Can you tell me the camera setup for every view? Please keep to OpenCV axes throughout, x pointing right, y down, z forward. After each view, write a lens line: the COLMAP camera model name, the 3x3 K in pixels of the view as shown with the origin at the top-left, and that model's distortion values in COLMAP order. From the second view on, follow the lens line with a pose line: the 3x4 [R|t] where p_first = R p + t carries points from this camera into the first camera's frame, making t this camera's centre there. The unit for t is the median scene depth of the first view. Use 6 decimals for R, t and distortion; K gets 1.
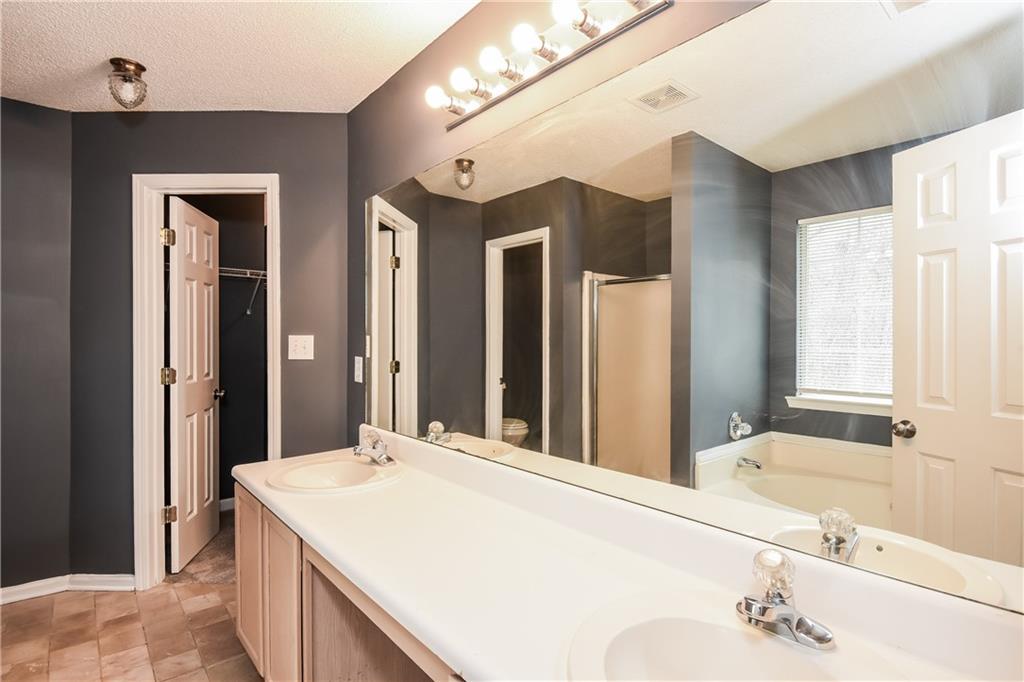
lens RADIAL K [[501.9, 0, 512.0], [0, 501.9, 341.0], [0, 0, 1]] dist [0.018258, -0.029123]
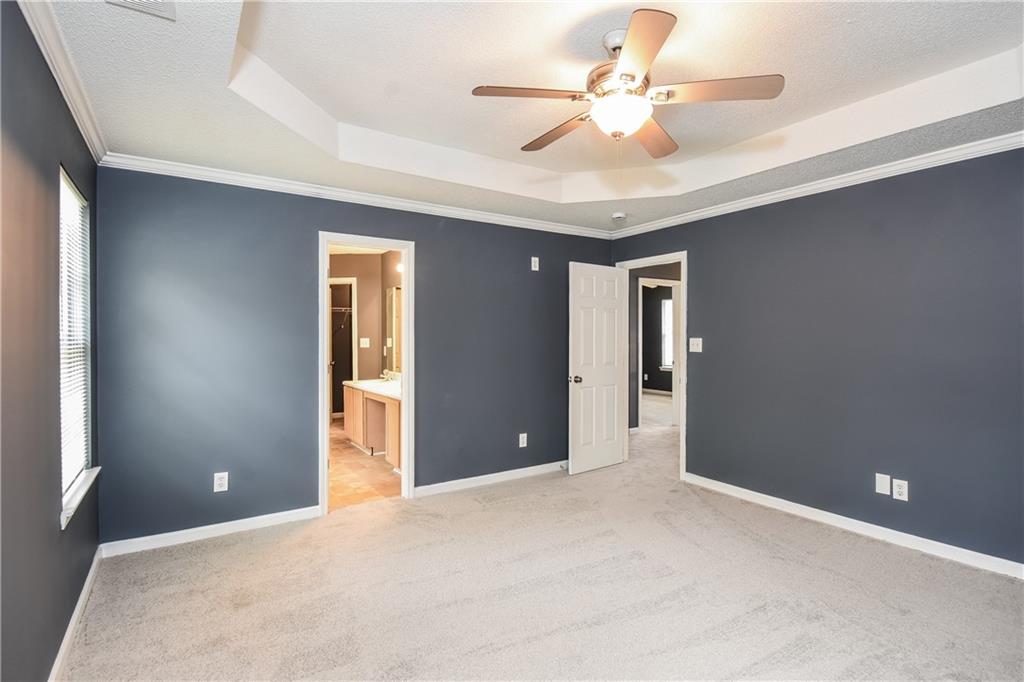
lens RADIAL K [[501.9, 0, 512.0], [0, 501.9, 341.0], [0, 0, 1]] dist [0.018258, -0.029123]
pose [[0.991934, -0.001701, -0.126747, 0.638813], [0.002503, 0.999978, 0.006172, -0.010603], [0.126733, -0.006440, 0.991916, -1.423070]]
